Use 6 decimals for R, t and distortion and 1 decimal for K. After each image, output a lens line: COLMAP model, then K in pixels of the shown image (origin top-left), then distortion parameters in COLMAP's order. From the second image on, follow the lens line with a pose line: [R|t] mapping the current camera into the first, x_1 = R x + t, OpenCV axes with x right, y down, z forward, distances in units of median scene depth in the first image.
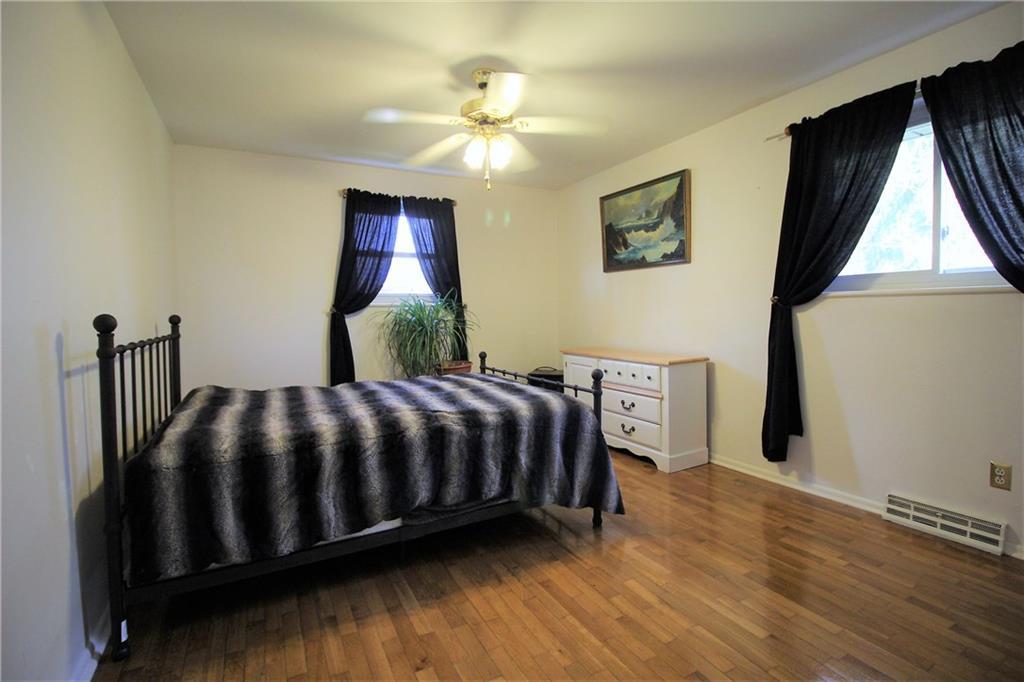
lens RADIAL K [[457.5, 0, 513.1], [0, 457.5, 322.3], [0, 0, 1]] dist [-0.000034, 0.000053]
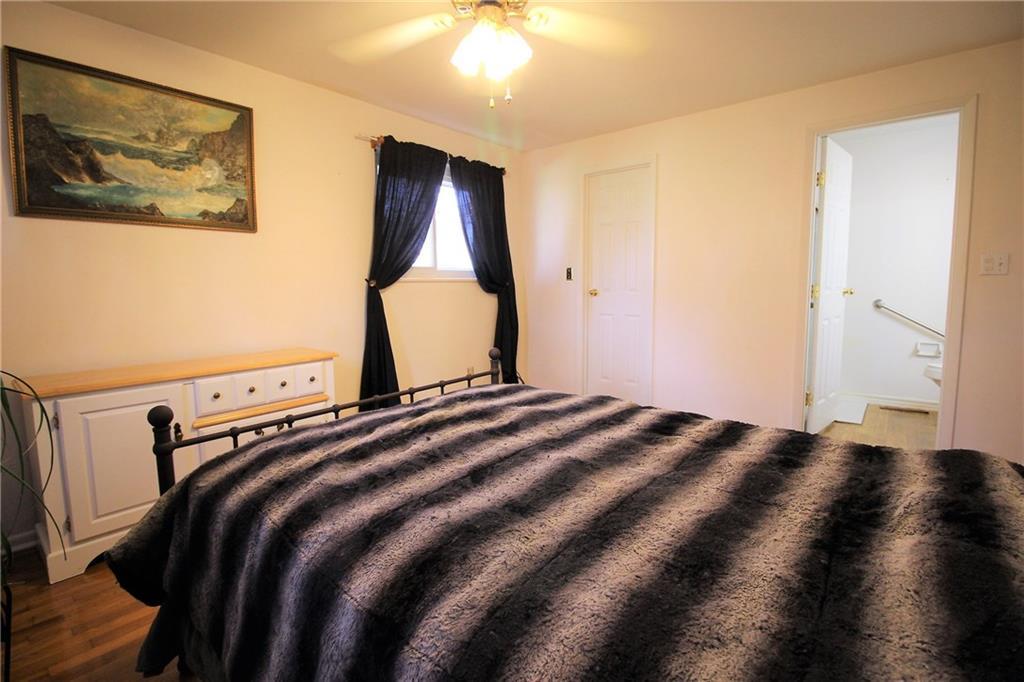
lens RADIAL K [[467.9, 0, 513.1], [0, 467.9, 329.5], [0, 0, 1]] dist [0.000521, -0.013759]
pose [[-0.364675, -0.082655, 0.927459, -0.497433], [0.034043, 0.994203, 0.101989, -0.028735], [-0.930512, 0.068767, -0.359747, 0.833068]]
